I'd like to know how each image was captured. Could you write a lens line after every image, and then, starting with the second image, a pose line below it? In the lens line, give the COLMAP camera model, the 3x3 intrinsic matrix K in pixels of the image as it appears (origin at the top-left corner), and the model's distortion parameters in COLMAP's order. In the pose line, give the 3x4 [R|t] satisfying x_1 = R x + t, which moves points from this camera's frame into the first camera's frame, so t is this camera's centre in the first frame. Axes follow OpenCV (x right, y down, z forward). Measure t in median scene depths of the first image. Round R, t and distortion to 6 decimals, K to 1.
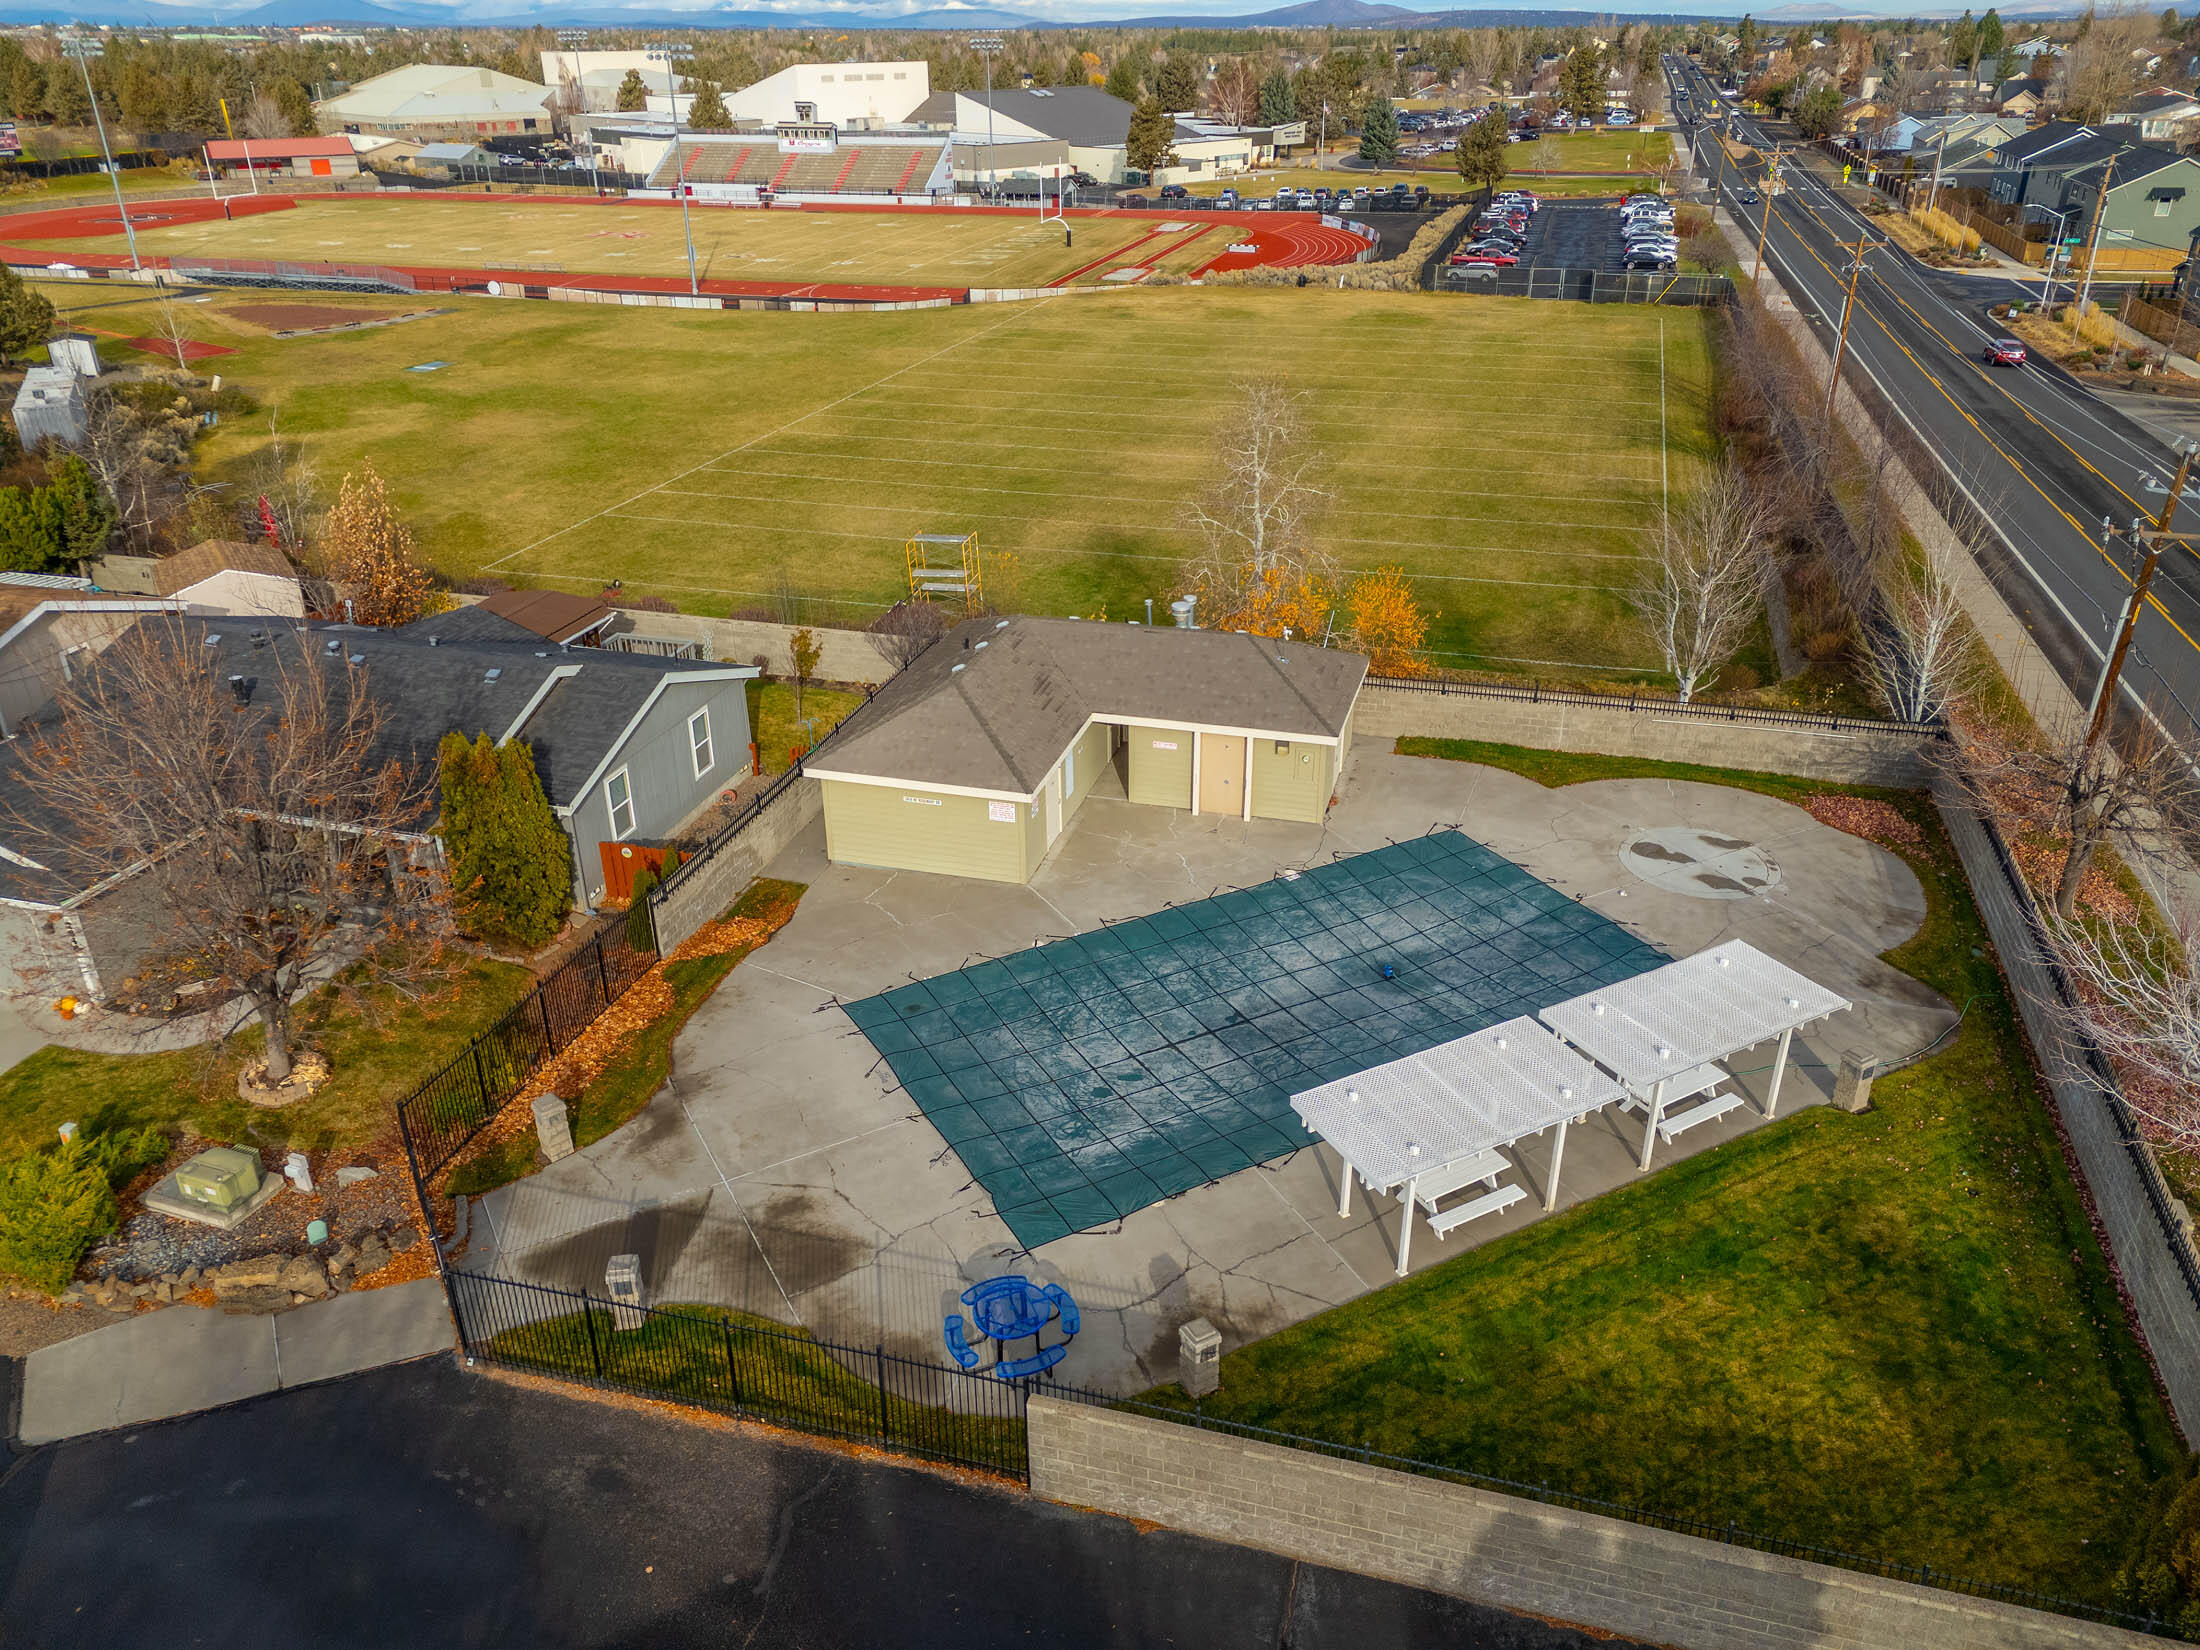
lens RADIAL K [[1605.1, 0, 1100.0], [0, 1605.1, 825.0], [0, 0, 1]] dist [0.083751, -0.076031]
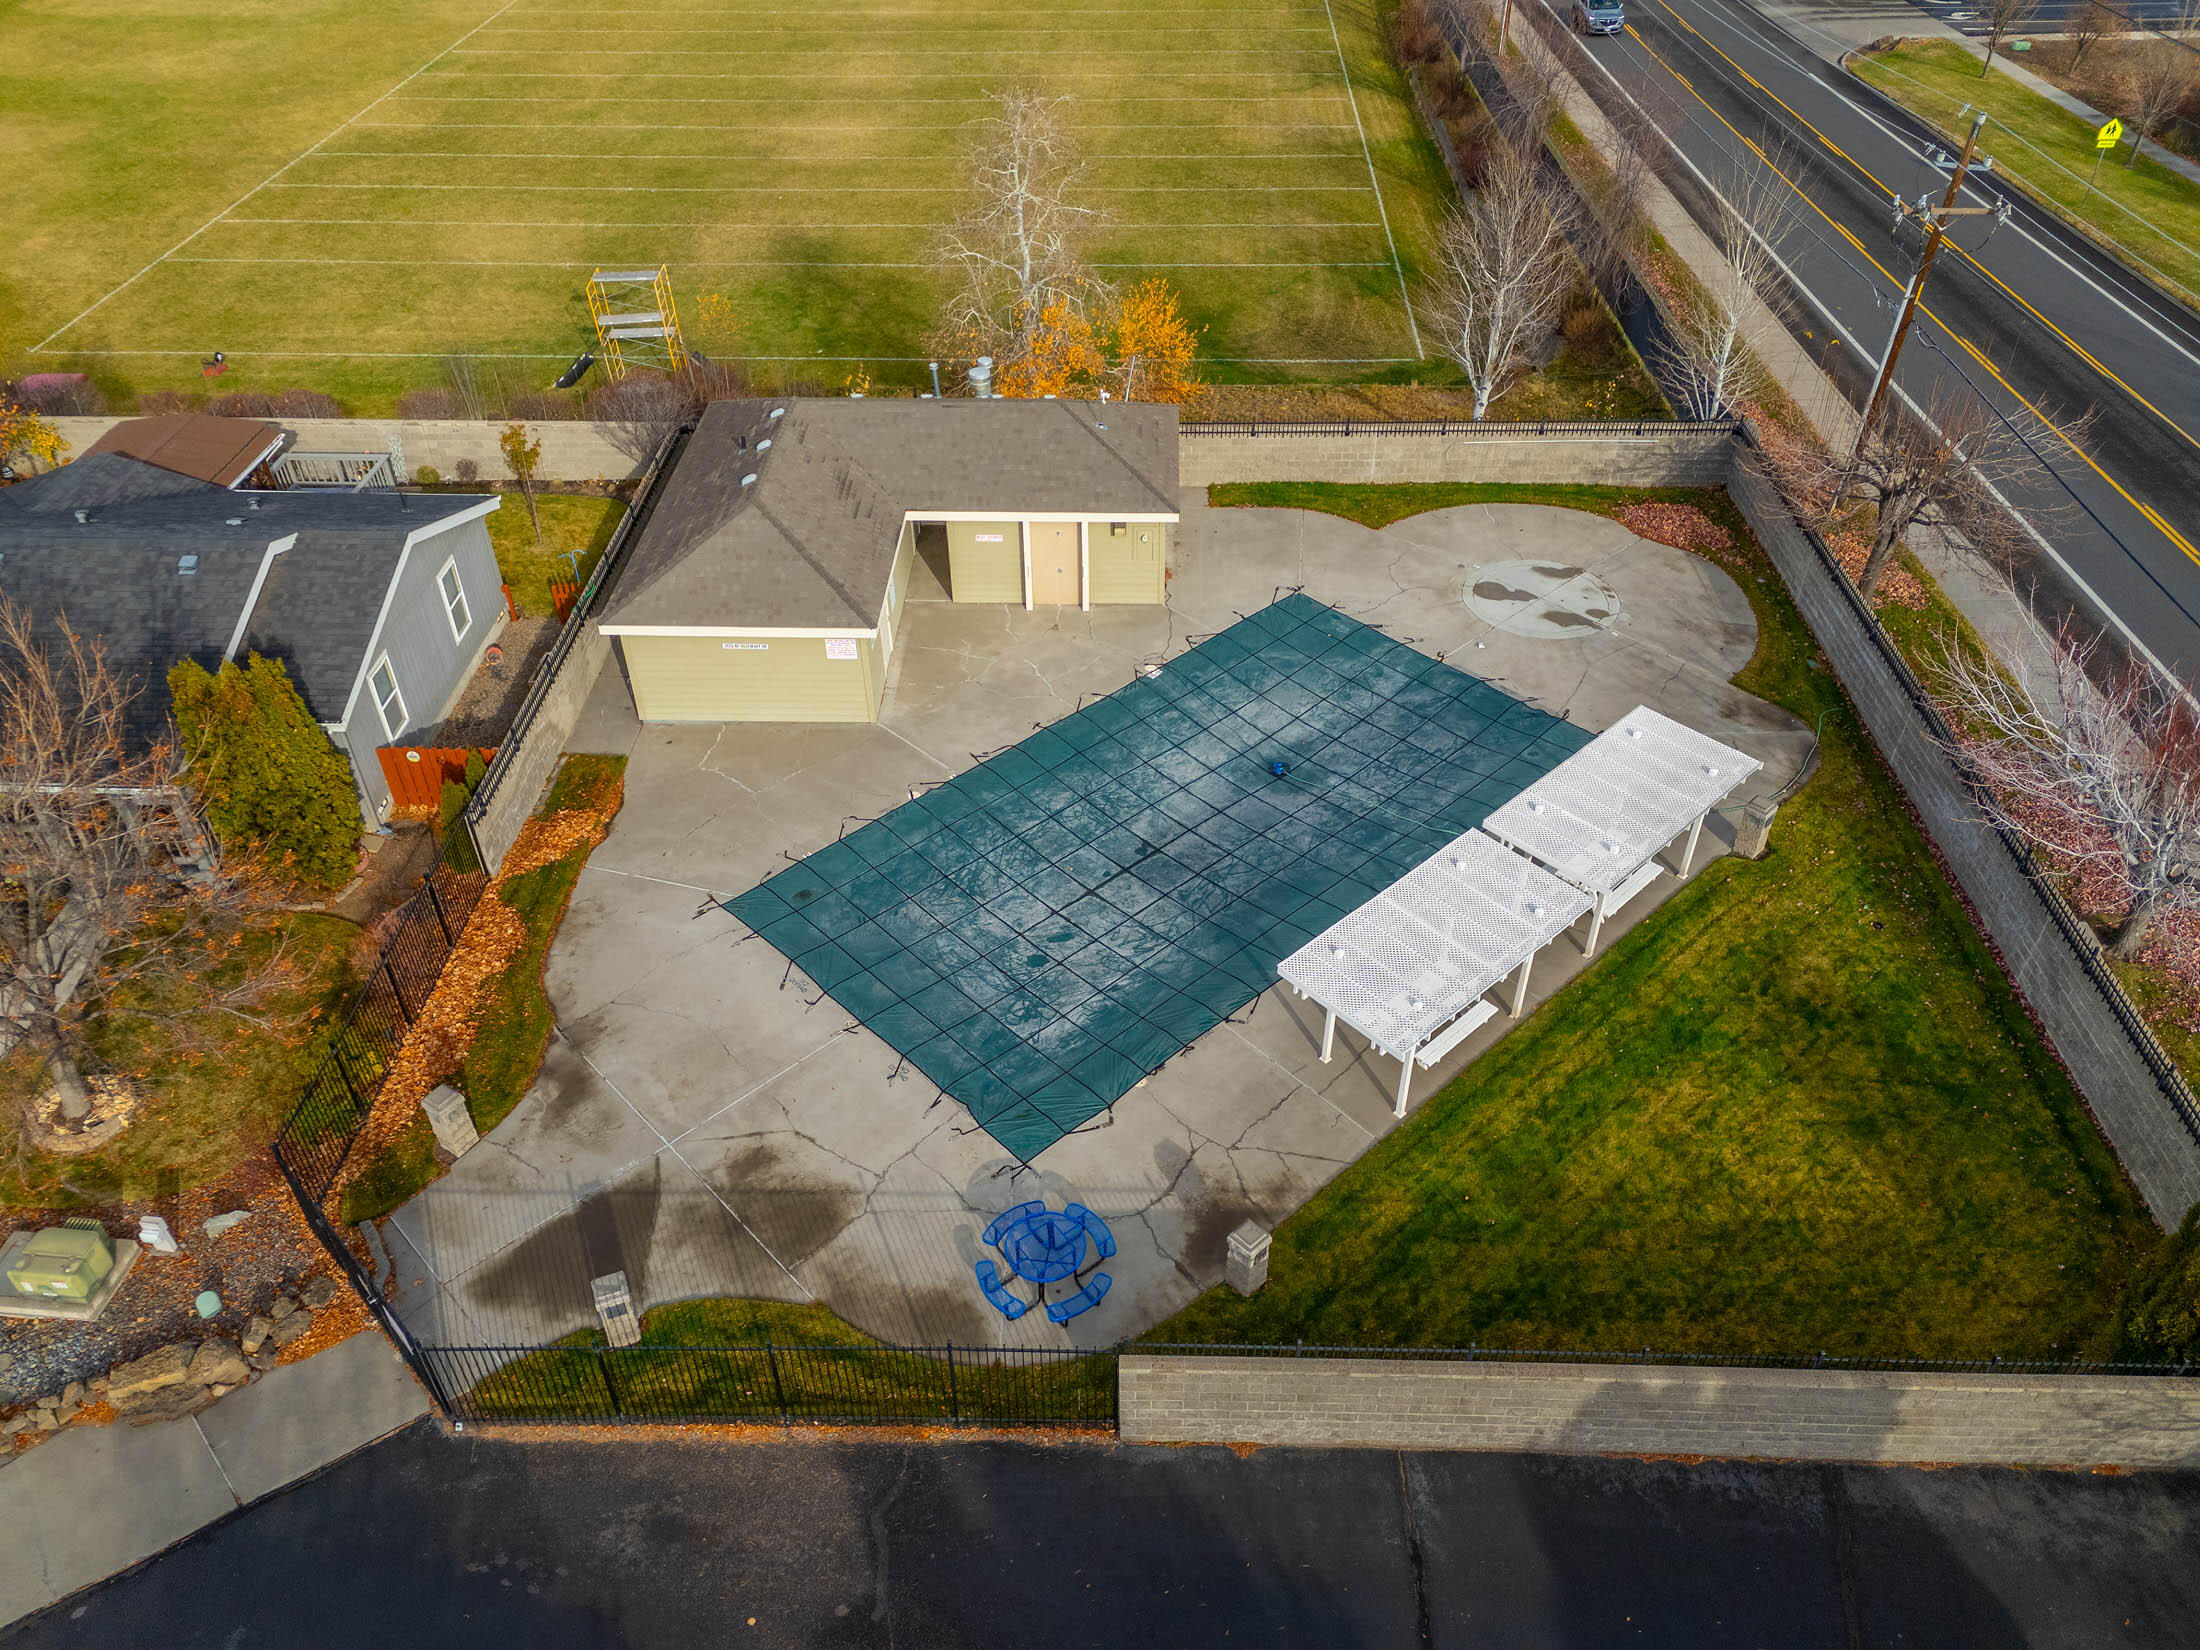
lens RADIAL K [[1605.1, 0, 1100.0], [0, 1605.1, 825.0], [0, 0, 1]] dist [0.083751, -0.076031]
pose [[0.968622, -0.155801, 0.193641, -0.128531], [0.111480, 0.968706, 0.221767, -0.111817], [-0.222133, -0.193221, 0.955679, 0.102564]]
